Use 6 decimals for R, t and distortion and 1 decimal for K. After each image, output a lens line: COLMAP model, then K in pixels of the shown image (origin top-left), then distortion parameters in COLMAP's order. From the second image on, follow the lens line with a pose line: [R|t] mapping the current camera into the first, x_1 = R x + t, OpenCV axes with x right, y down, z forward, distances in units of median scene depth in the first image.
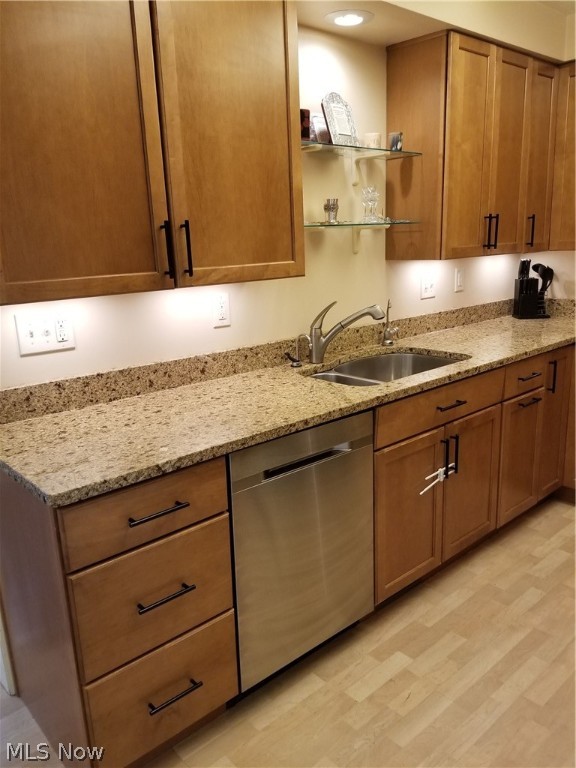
lens RADIAL K [[600.9, 0, 290.3], [0, 600.9, 397.6], [0, 0, 1]] dist [0.048961, -0.065275]
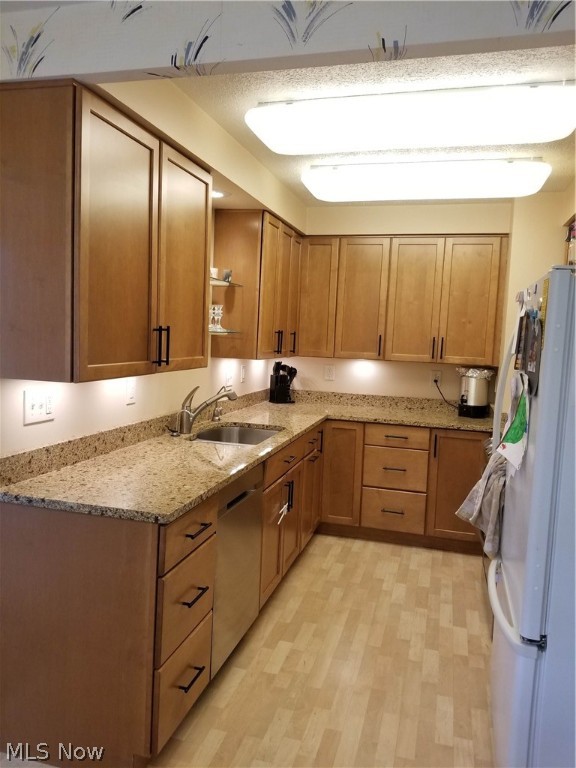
lens RADIAL K [[600.9, 0, 280.6], [0, 600.9, 388.4], [0, 0, 1]] dist [0.048961, -0.065275]
pose [[0.843303, 0.022353, 0.536974, -0.562839], [0.066134, 0.987225, -0.144957, 0.055175], [-0.533354, 0.157755, 0.831051, -0.222545]]
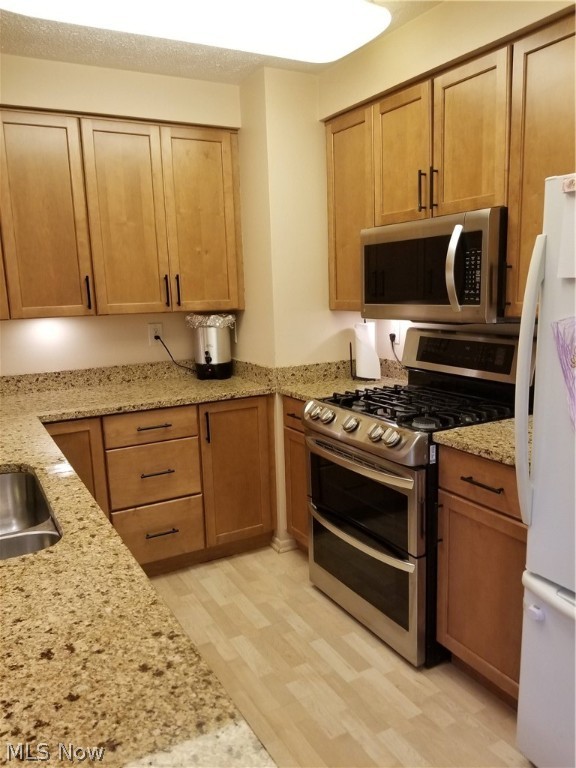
lens RADIAL K [[600.9, 0, 293.4], [0, 600.9, 397.4], [0, 0, 1]] dist [0.048961, -0.065275]
pose [[0.231395, -0.154351, 0.960537, -0.377063], [0.266302, 0.959673, 0.090059, -0.148283], [-0.935703, 0.234954, 0.263167, 0.581463]]
